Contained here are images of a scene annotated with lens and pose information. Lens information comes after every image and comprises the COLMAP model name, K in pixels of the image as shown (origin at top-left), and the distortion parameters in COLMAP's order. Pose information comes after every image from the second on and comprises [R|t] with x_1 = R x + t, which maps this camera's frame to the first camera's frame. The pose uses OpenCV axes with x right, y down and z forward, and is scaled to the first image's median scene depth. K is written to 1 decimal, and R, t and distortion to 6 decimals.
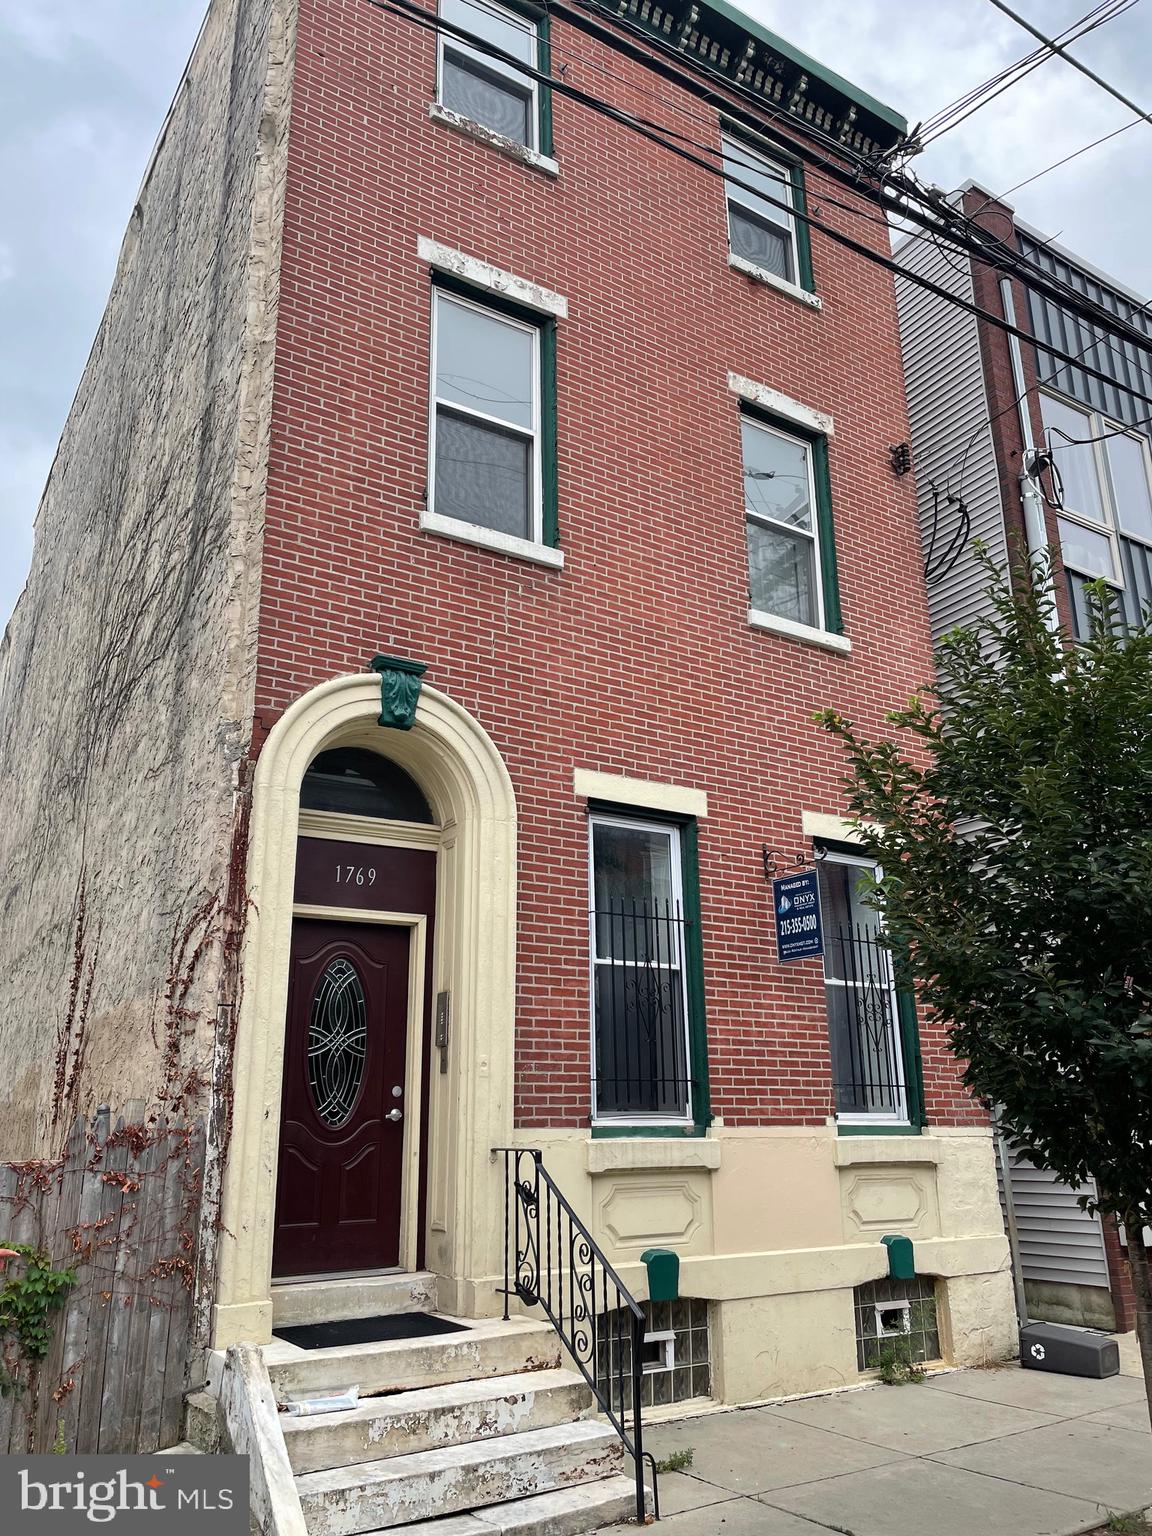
lens RADIAL K [[1139.5, 0, 582.2], [0, 1139.5, 773.2], [0, 0, 1]] dist [0.050236, -0.012098]
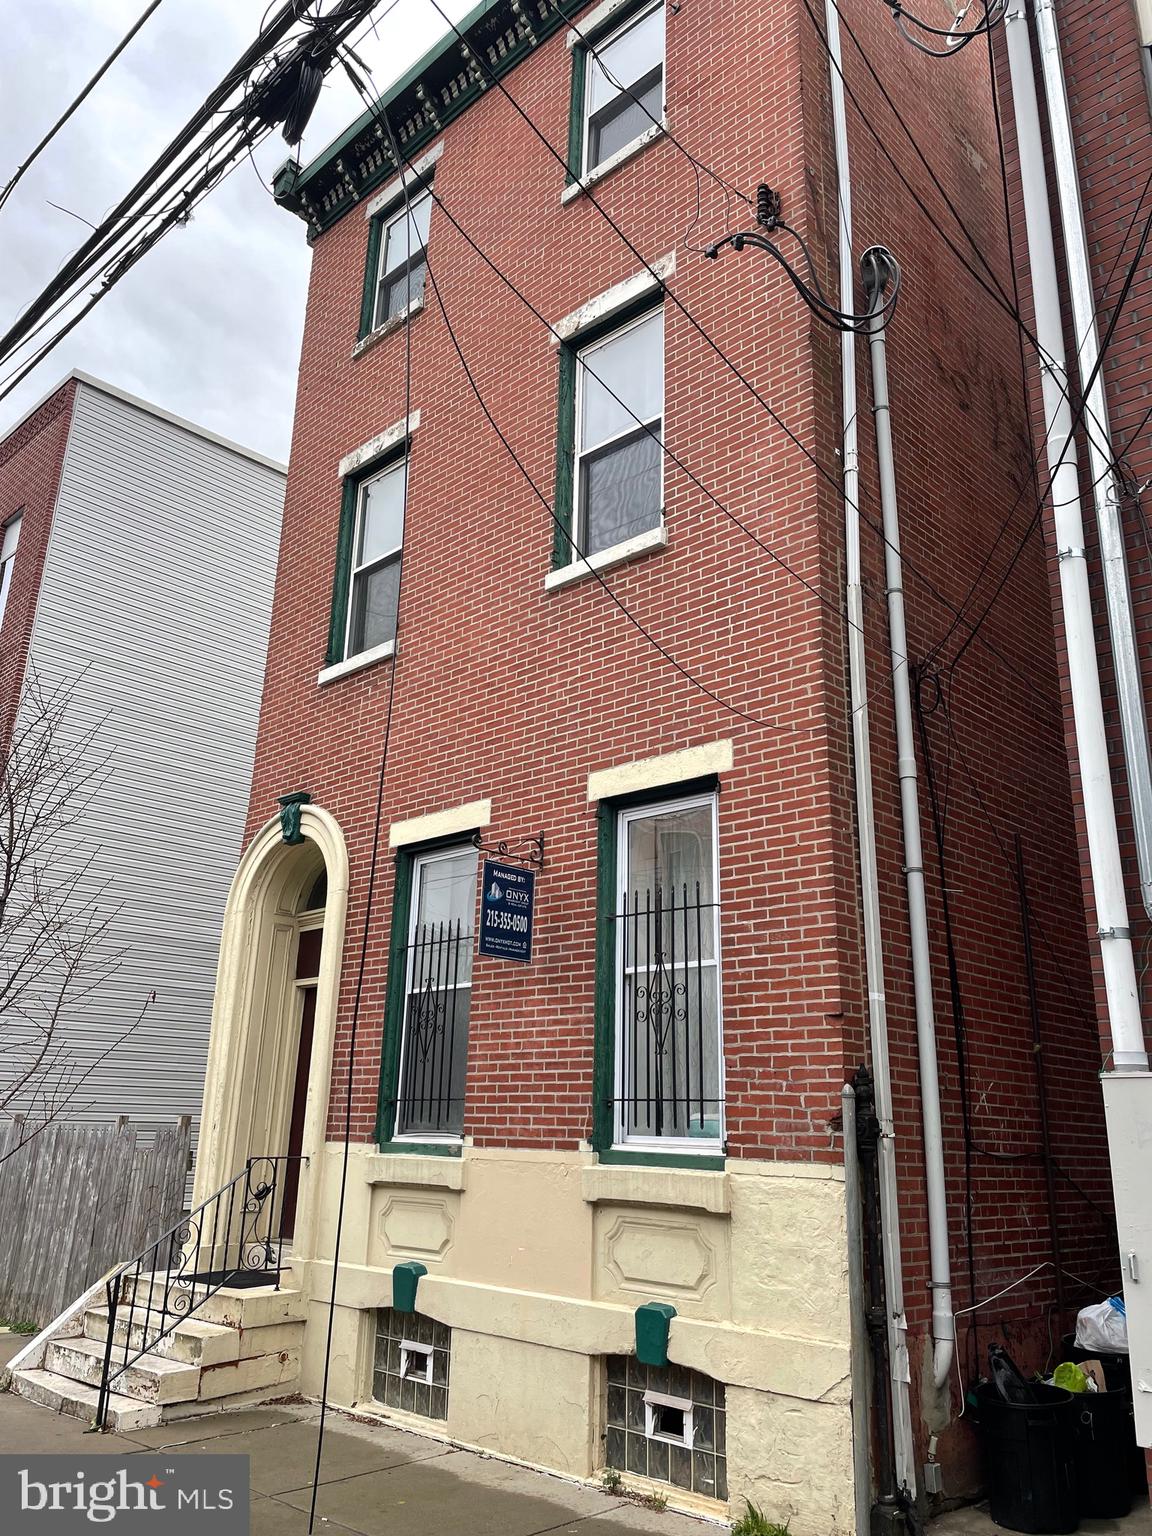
lens RADIAL K [[1139.5, 0, 570.6], [0, 1139.5, 757.4], [0, 0, 1]] dist [0.050236, -0.012098]
pose [[0.225112, -0.287290, -0.931015, 1.104441], [0.264310, 0.937717, -0.225450, 0.234589], [0.937798, -0.195325, 0.287024, 0.843116]]
